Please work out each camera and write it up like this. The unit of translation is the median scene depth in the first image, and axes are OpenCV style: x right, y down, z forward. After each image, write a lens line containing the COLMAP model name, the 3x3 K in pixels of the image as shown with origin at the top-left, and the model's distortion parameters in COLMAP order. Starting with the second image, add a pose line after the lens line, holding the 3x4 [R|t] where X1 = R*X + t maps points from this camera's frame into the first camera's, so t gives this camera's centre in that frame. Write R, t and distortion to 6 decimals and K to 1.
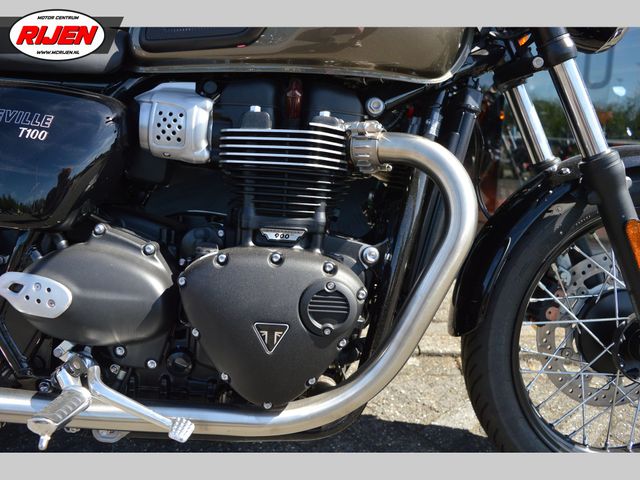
lens RADIAL K [[499.4, 0, 320.0], [0, 499.4, 240.0], [0, 0, 1]] dist [-0.077421, 0.001875]
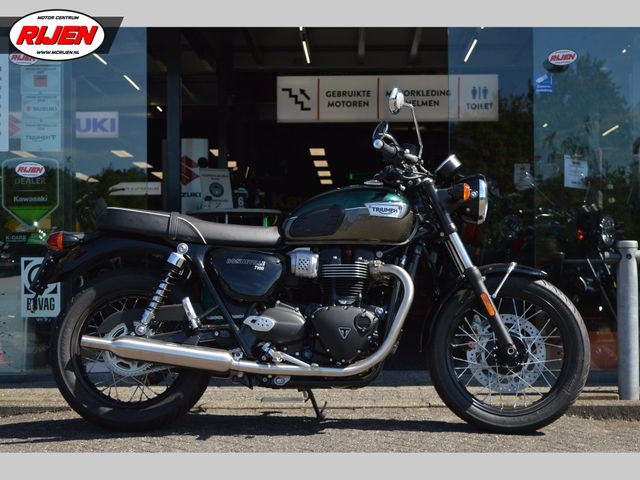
lens RADIAL K [[1392.2, 0, 320.0], [0, 1392.2, 240.0], [0, 0, 1]] dist [0.058431, 0.470535]
pose [[0.999157, -0.034638, -0.022054, -0.039065], [0.028807, 0.974013, -0.224652, 1.370082], [0.029262, 0.223827, 0.974190, -6.525985]]
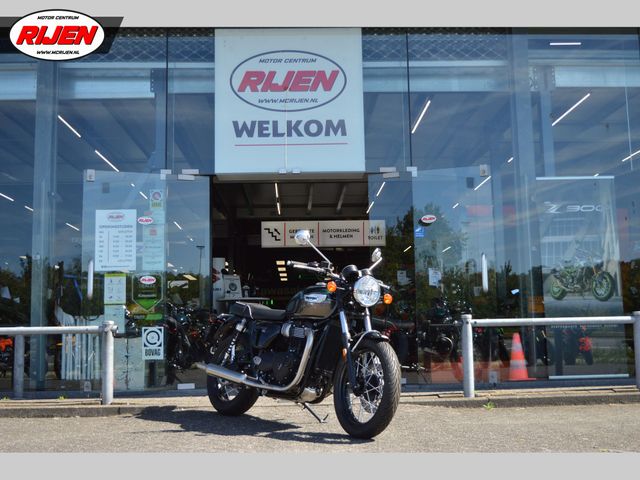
lens RADIAL K [[831.4, 0, 320.0], [0, 831.4, 240.0], [0, 0, 1]] dist [-0.000706, -0.003962]
pose [[0.998271, -0.043654, 0.039358, -0.439937], [0.053620, 0.950653, -0.305588, 1.591936], [-0.024075, 0.307170, 0.951350, -7.785317]]
